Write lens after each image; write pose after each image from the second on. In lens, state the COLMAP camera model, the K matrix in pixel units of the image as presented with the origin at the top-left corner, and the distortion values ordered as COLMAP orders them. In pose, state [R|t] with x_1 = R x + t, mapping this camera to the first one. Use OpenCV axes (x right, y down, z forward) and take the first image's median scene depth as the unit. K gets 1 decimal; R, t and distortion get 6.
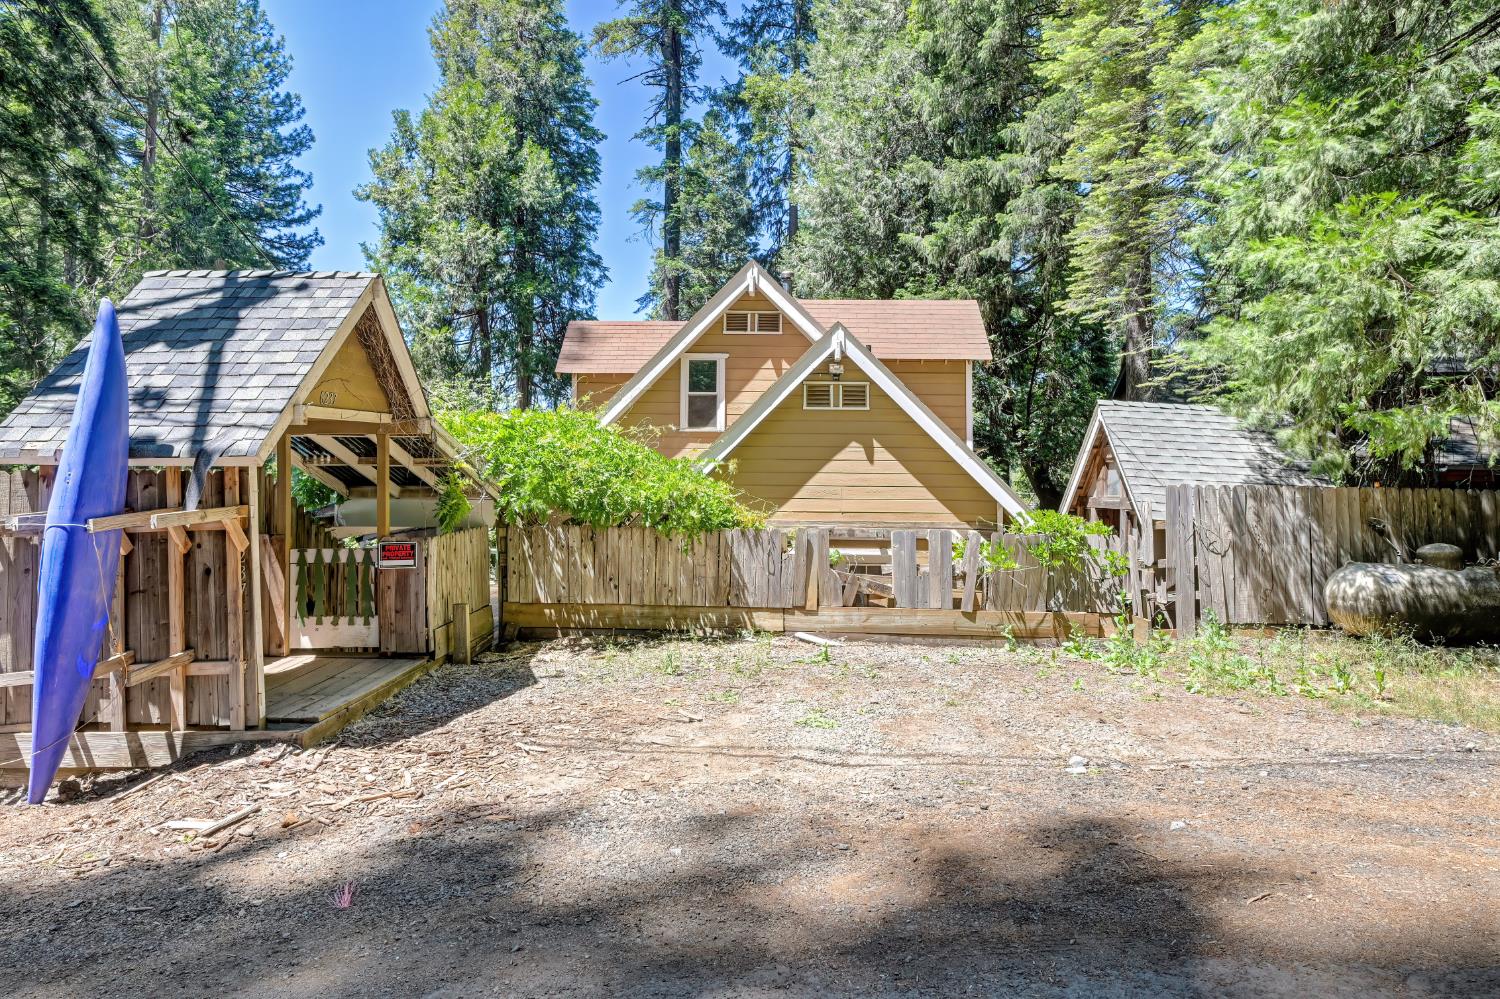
lens RADIAL K [[905.9, 0, 748.0], [0, 905.9, 434.5], [0, 0, 1]] dist [-0.001263, -0.000261]
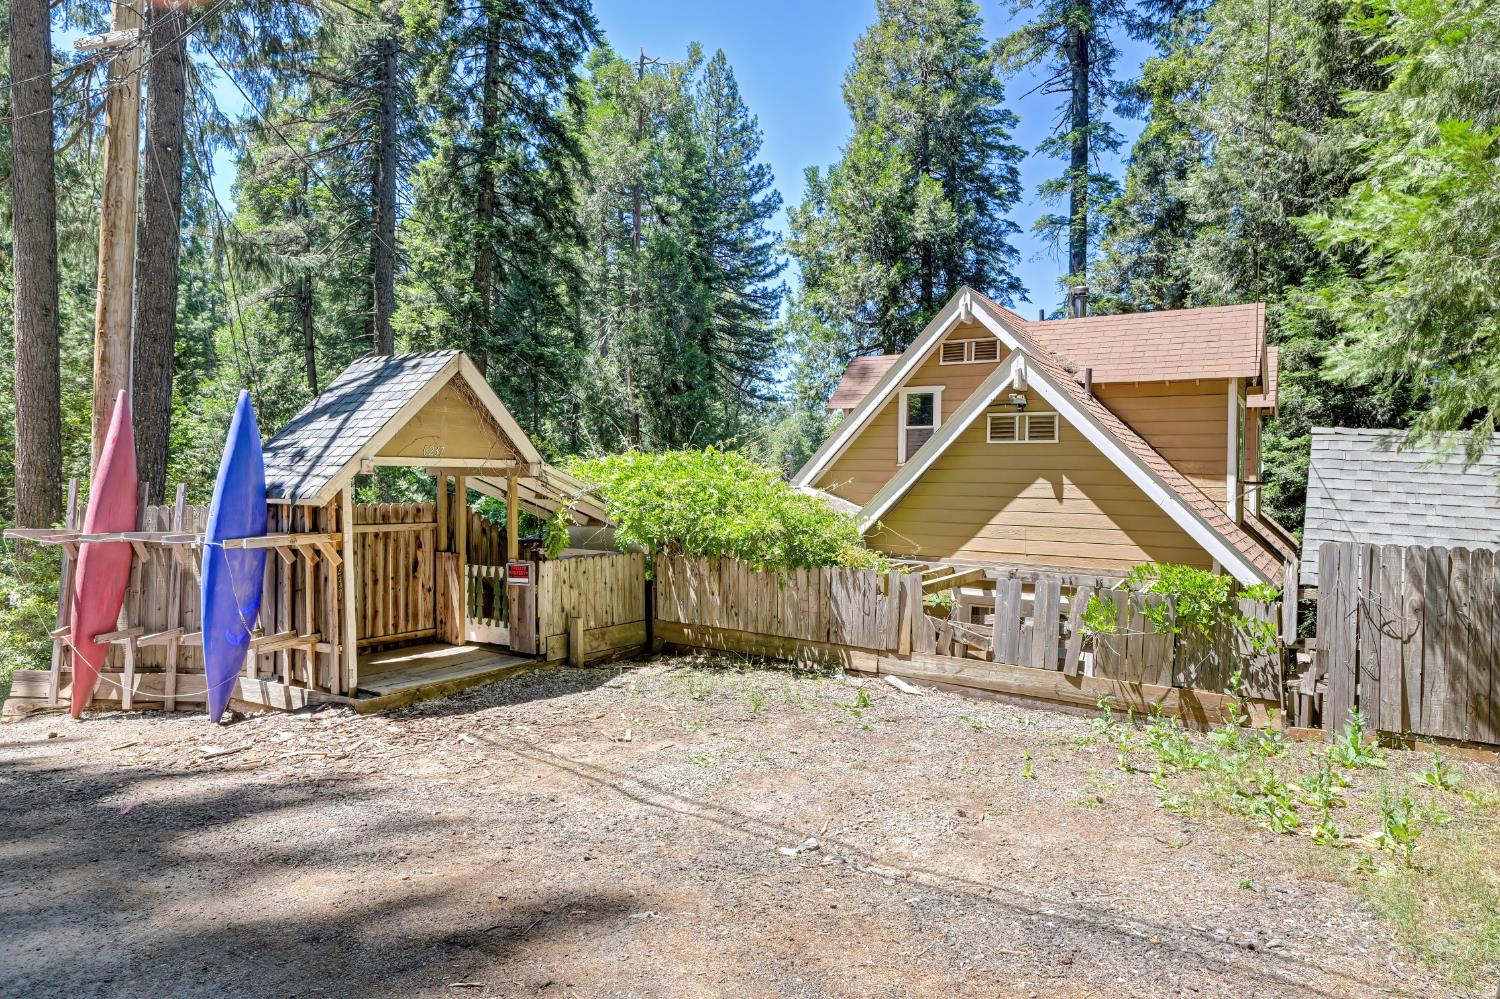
lens RADIAL K [[879.0, 0, 750.0], [0, 879.0, 499.5], [0, 0, 1]] dist [-0.002179, 0.000227]
pose [[0.856211, 0.016469, -0.516364, 0.407240], [0.008641, 0.998895, 0.046187, -0.017299], [0.516555, -0.044008, 0.855123, 0.113868]]
